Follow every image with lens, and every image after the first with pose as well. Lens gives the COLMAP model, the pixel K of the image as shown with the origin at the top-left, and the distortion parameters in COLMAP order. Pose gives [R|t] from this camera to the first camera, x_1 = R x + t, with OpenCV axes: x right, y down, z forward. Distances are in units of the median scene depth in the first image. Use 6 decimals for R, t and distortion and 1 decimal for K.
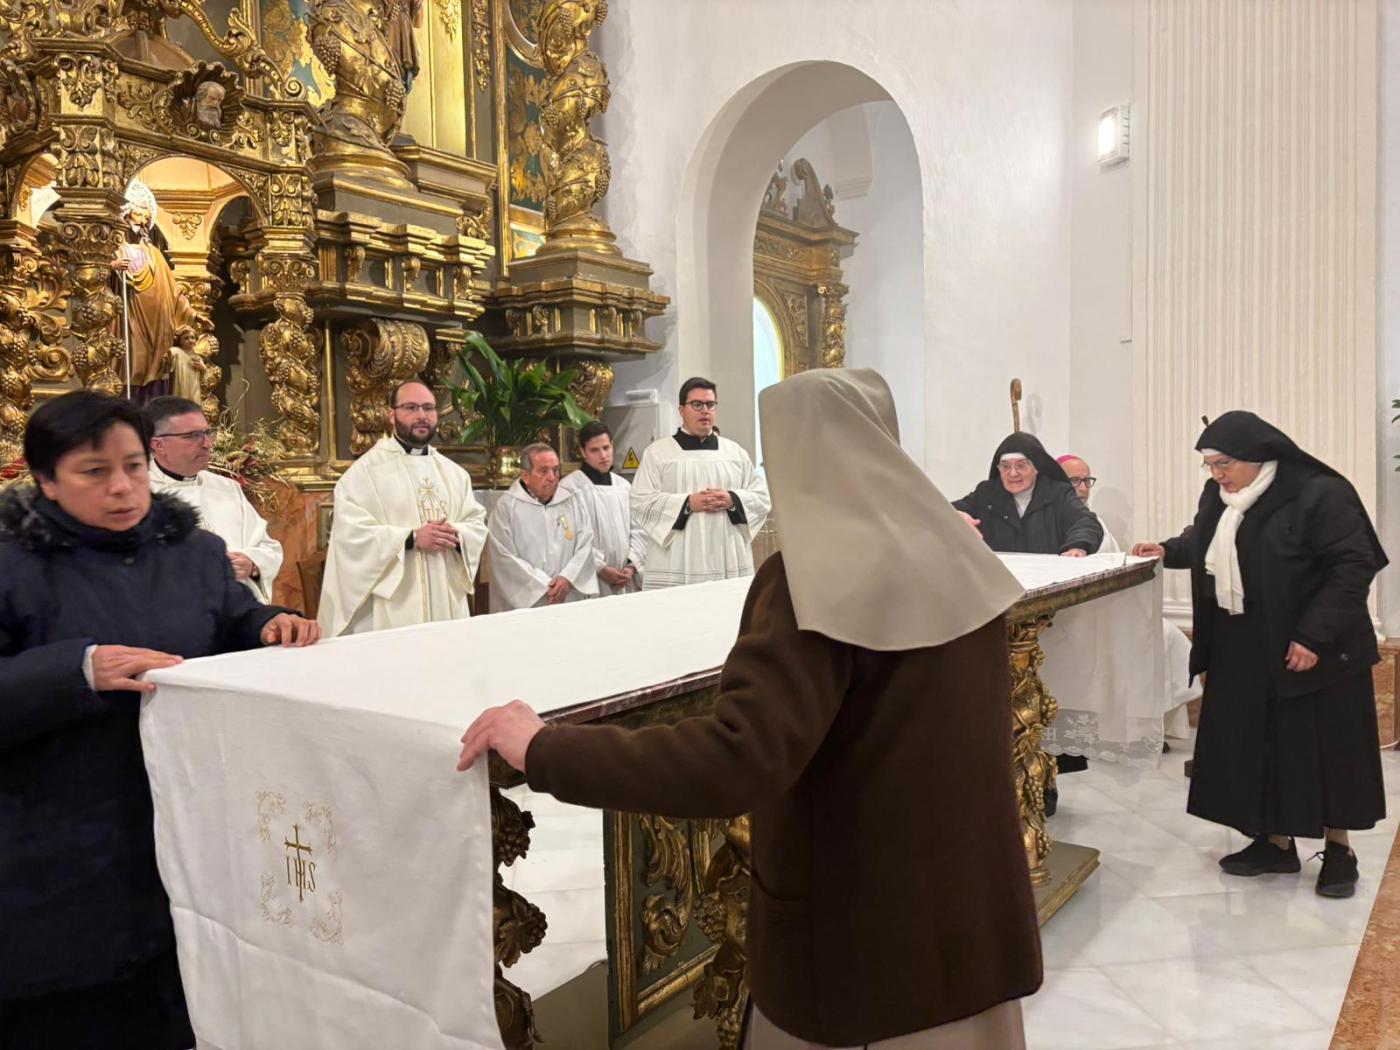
lens RADIAL K [[1056.4, 0, 716.1], [0, 1056.4, 519.9], [0, 0, 1]] dist [0.050076, -0.044079]
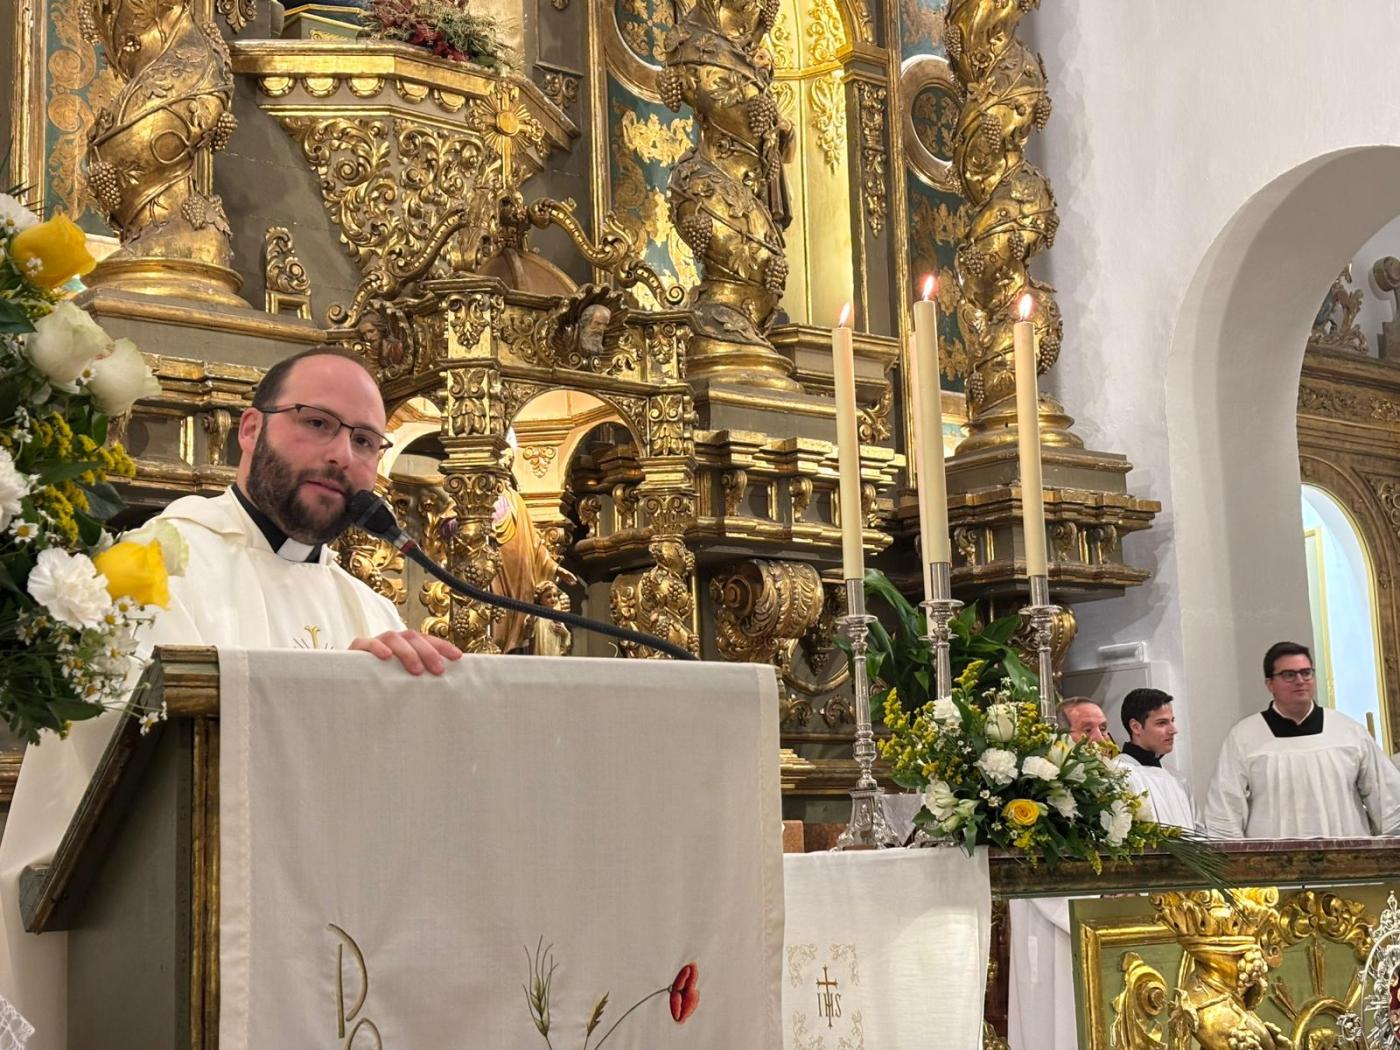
lens RADIAL K [[2104.7, 0, 699.2], [0, 2104.7, 536.4], [0, 0, 1]] dist [0.112597, 0.000000]
pose [[0.961395, -0.054225, -0.269776, 0.047533], [0.003433, 0.982679, -0.185283, 0.072422], [0.275150, 0.177204, 0.944929, -0.432411]]
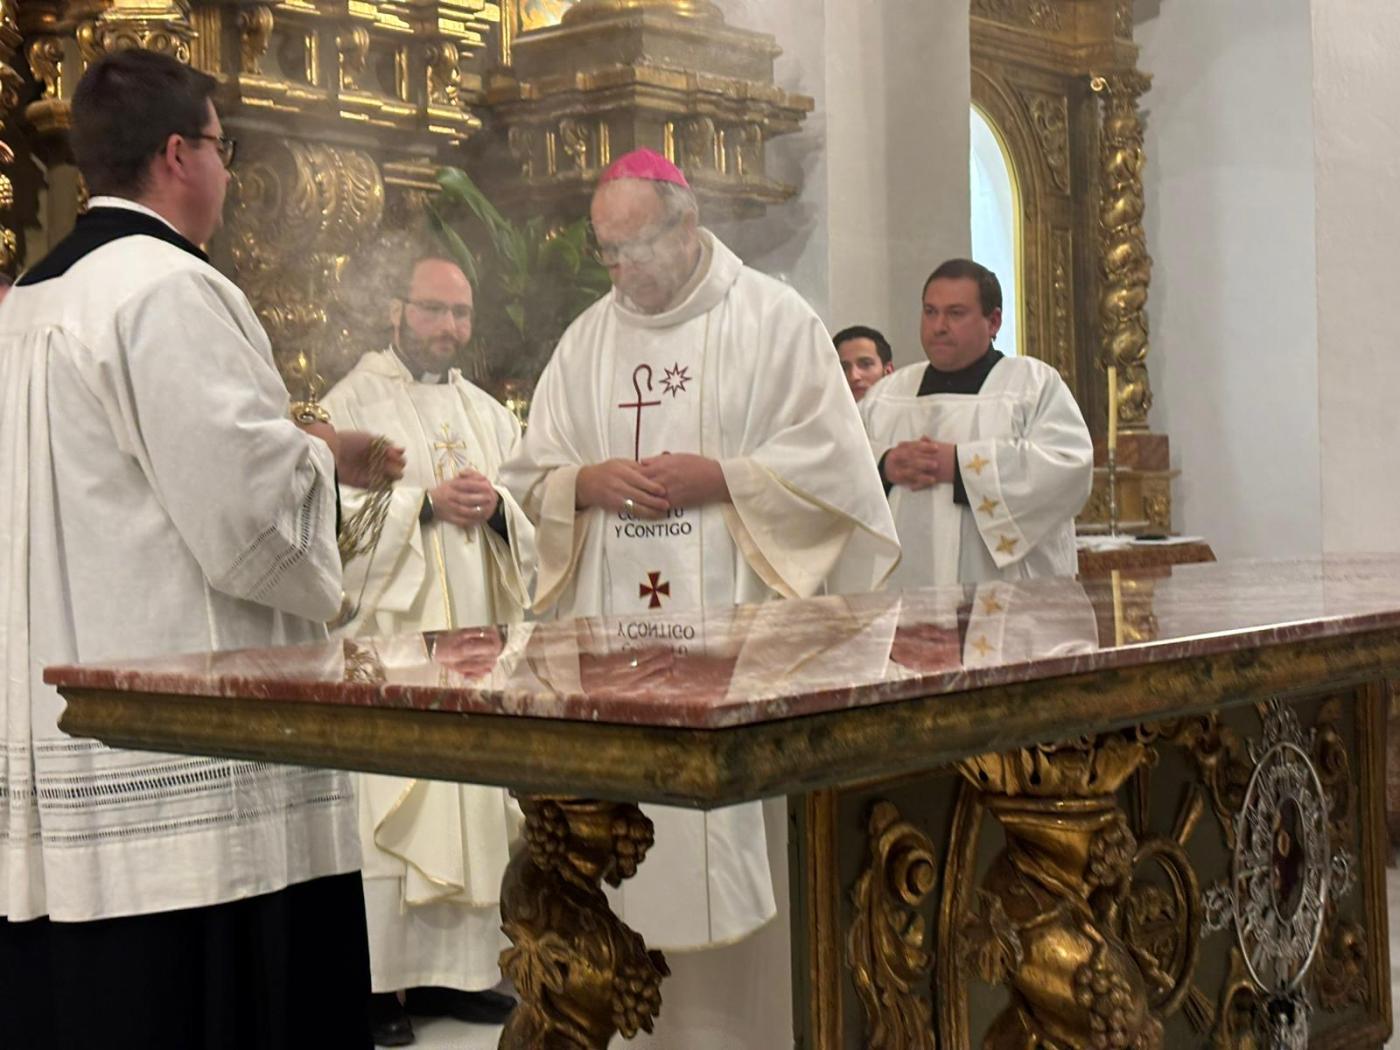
lens RADIAL K [[2104.7, 0, 682.0], [0, 2104.7, 494.2], [0, 0, 1]] dist [0.112597, 0.000000]
pose [[0.996237, -0.003175, -0.086610, -0.025205], [0.000426, 0.999496, -0.031751, 0.025867], [0.086667, 0.031594, 0.995736, -0.058025]]
